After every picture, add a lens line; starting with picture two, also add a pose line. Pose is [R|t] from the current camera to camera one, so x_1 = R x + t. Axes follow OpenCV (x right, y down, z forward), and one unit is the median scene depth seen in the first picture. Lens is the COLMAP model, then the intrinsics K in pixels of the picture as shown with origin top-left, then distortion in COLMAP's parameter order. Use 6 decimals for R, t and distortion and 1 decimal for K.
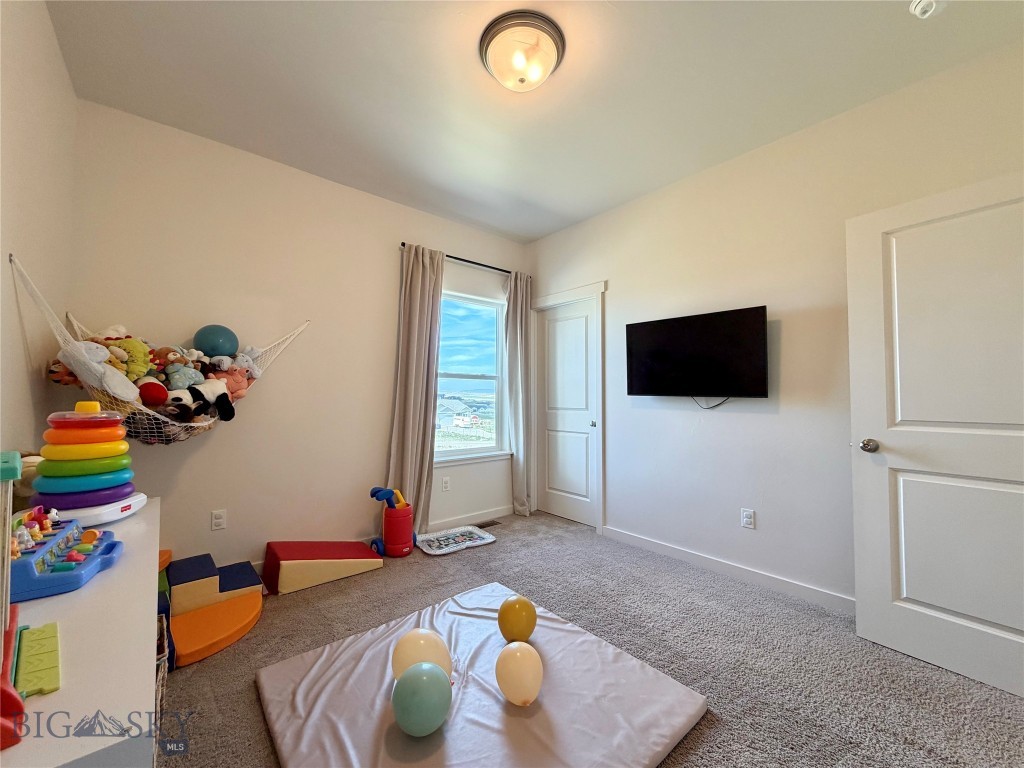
lens RADIAL K [[406.2, 0, 506.1], [0, 406.2, 386.0], [0, 0, 1]] dist [-0.008338, -0.000244]
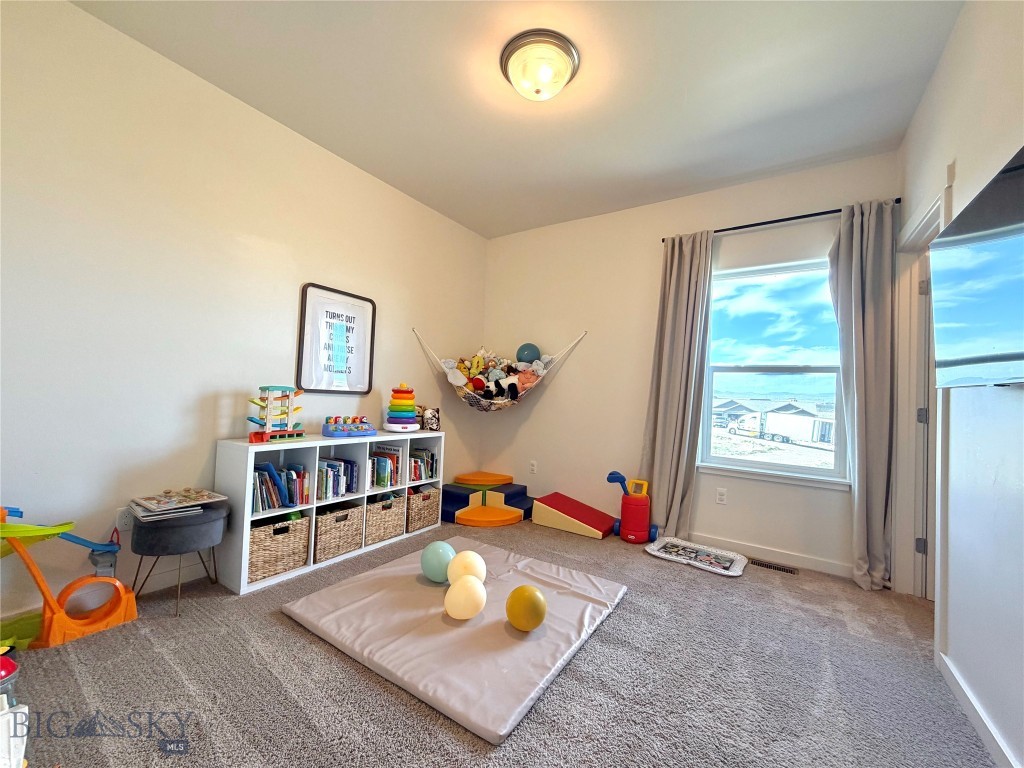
lens RADIAL K [[406.2, 0, 505.8], [0, 406.2, 381.3], [0, 0, 1]] dist [-0.008338, -0.000244]
pose [[0.275631, -0.022019, -0.961011, 0.665197], [-0.015724, 0.999501, -0.027411, 0.038162], [0.961135, 0.022666, 0.275147, 0.392378]]
